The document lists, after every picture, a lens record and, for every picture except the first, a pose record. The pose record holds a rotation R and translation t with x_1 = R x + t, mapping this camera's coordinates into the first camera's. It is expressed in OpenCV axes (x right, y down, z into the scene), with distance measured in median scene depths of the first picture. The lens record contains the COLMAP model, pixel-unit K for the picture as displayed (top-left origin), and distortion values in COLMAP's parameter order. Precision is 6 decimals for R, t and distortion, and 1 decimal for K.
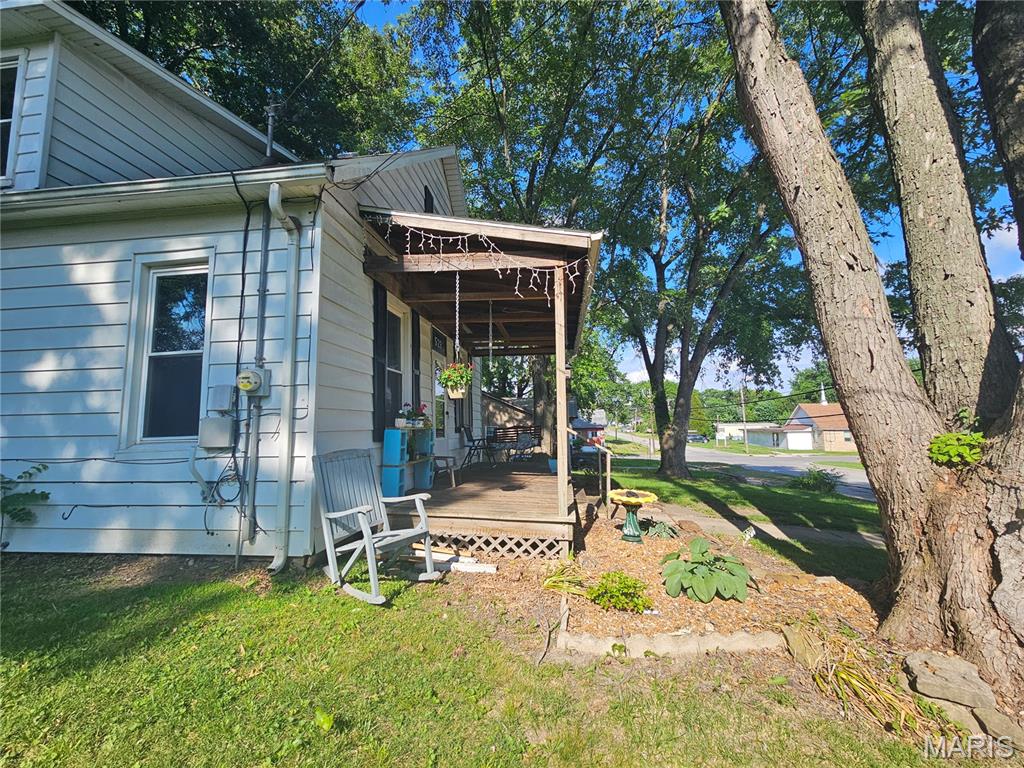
lens RADIAL K [[419.8, 0, 512.0], [0, 419.8, 384.0], [0, 0, 1]] dist [-0.000804, -0.000096]
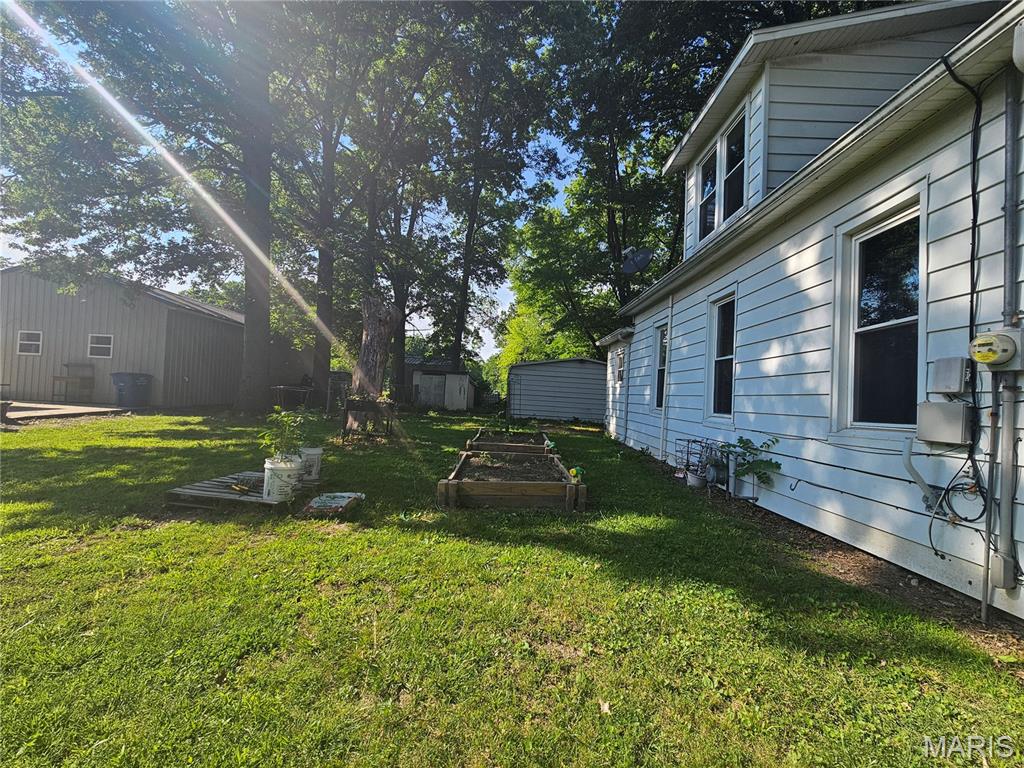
lens RADIAL K [[419.8, 0, 512.0], [0, 419.8, 384.0], [0, 0, 1]] dist [-0.000804, -0.000096]
pose [[0.122020, -0.012485, -0.992449, -0.057808], [0.053415, 0.998554, -0.005995, 0.011178], [0.991089, -0.052281, 0.122510, 0.154452]]
